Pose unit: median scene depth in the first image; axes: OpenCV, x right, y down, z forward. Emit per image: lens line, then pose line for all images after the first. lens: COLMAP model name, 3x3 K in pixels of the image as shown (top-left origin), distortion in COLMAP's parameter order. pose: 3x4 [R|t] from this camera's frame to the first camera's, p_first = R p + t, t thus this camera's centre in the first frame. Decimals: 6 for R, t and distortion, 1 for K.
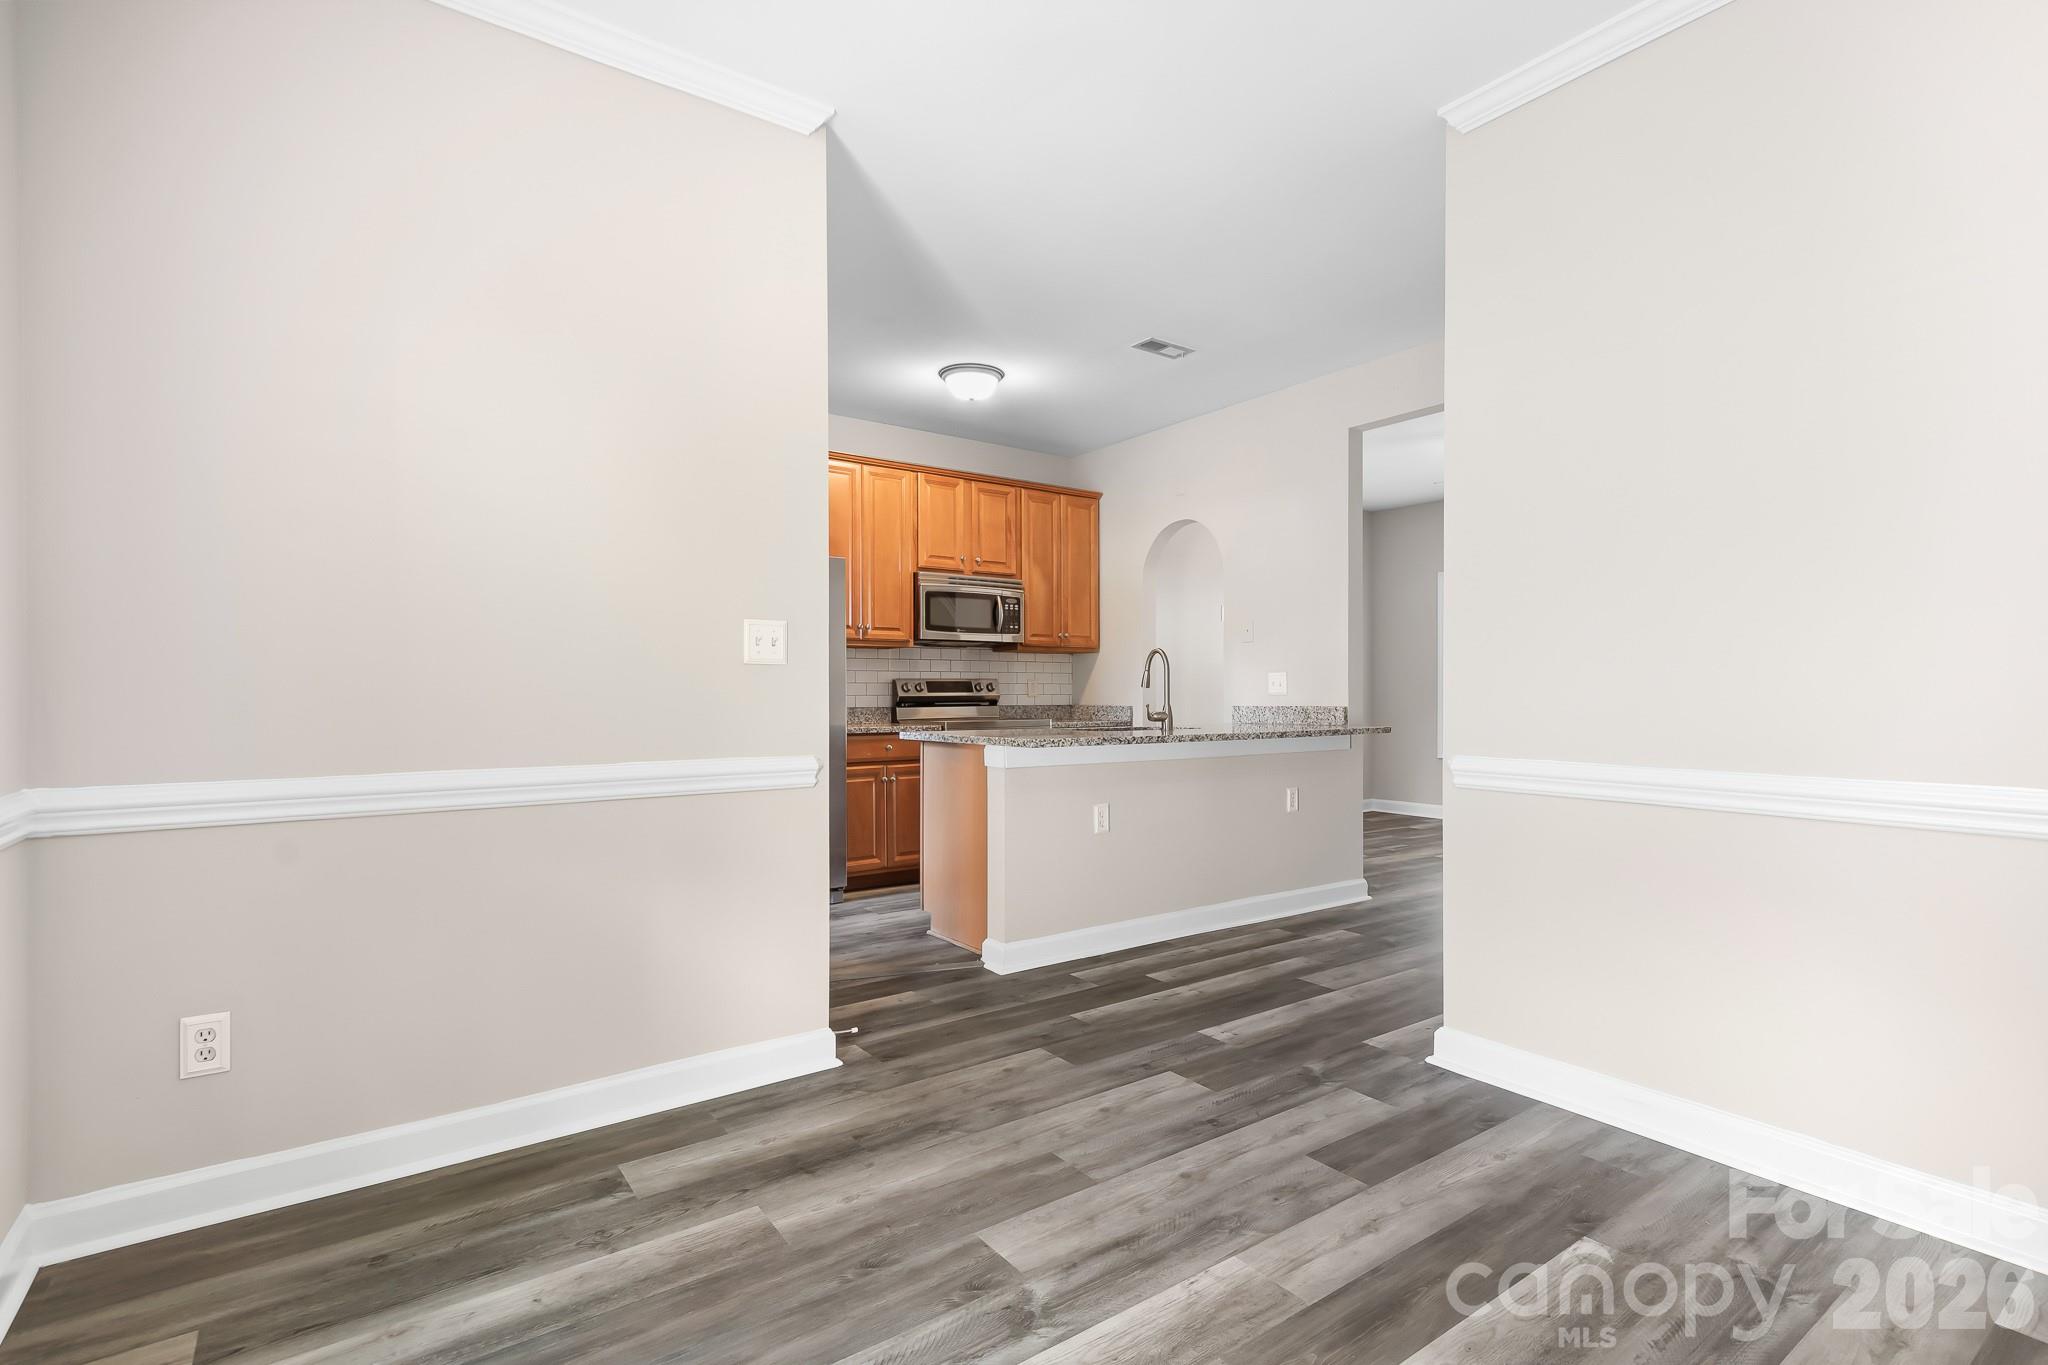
lens RADIAL K [[959.1, 0, 1015.4], [0, 959.1, 687.6], [0, 0, 1]] dist [-0.001806, -0.000301]
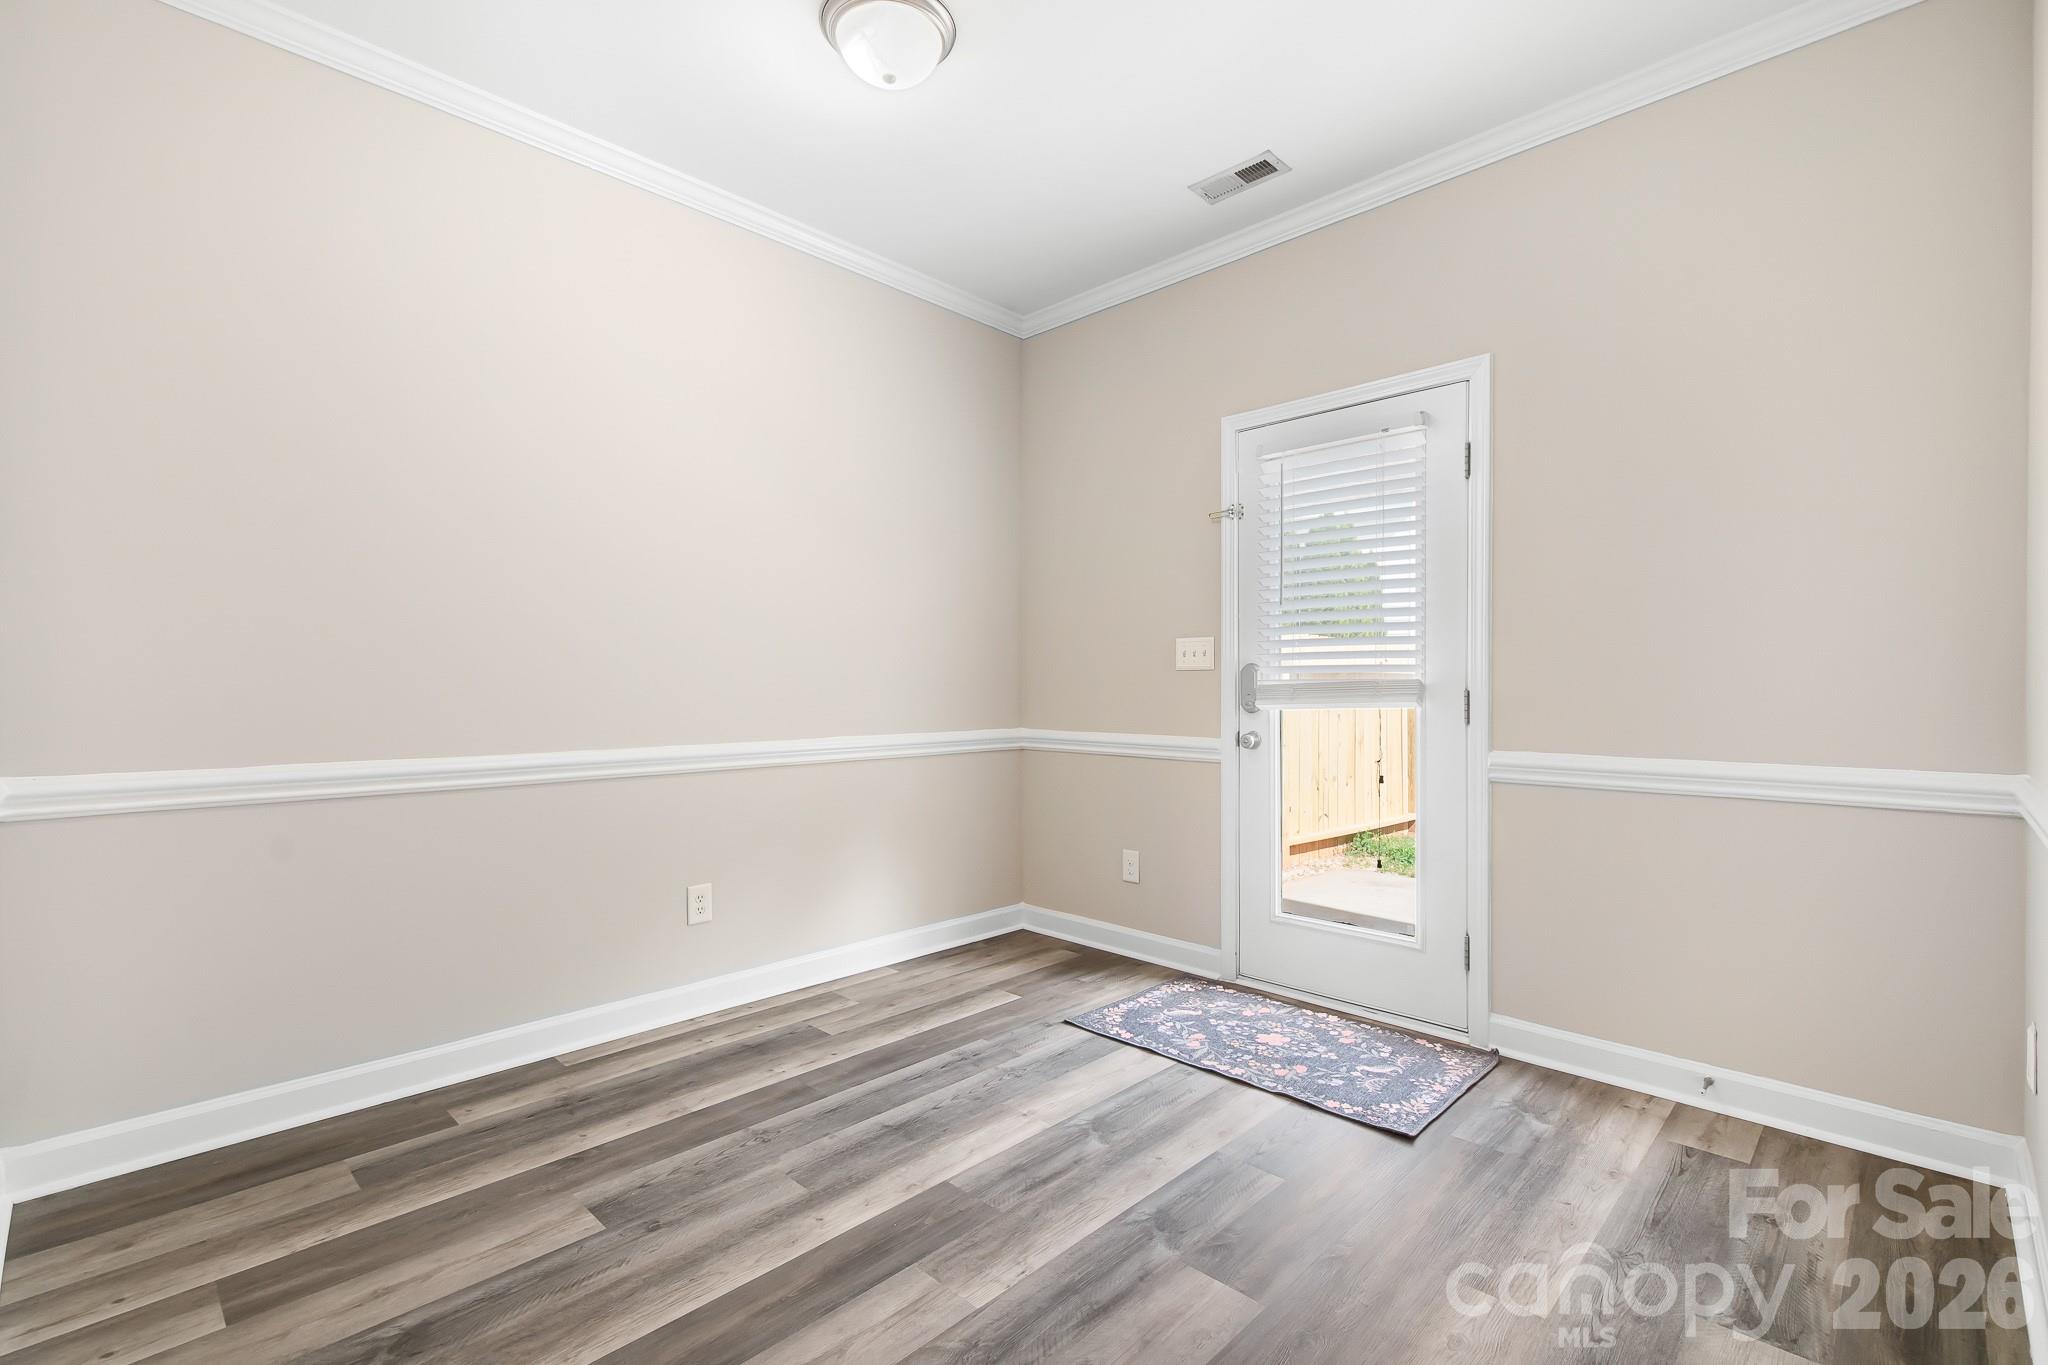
lens RADIAL K [[922.5, 0, 1020.3], [0, 922.5, 684.1], [0, 0, 1]] dist [0.018474, -0.000028]
pose [[-0.983713, 0.004749, -0.179686, 0.361950], [0.005527, 0.999977, -0.003832, 0.000548], [0.179664, -0.004763, -0.983717, 1.977502]]
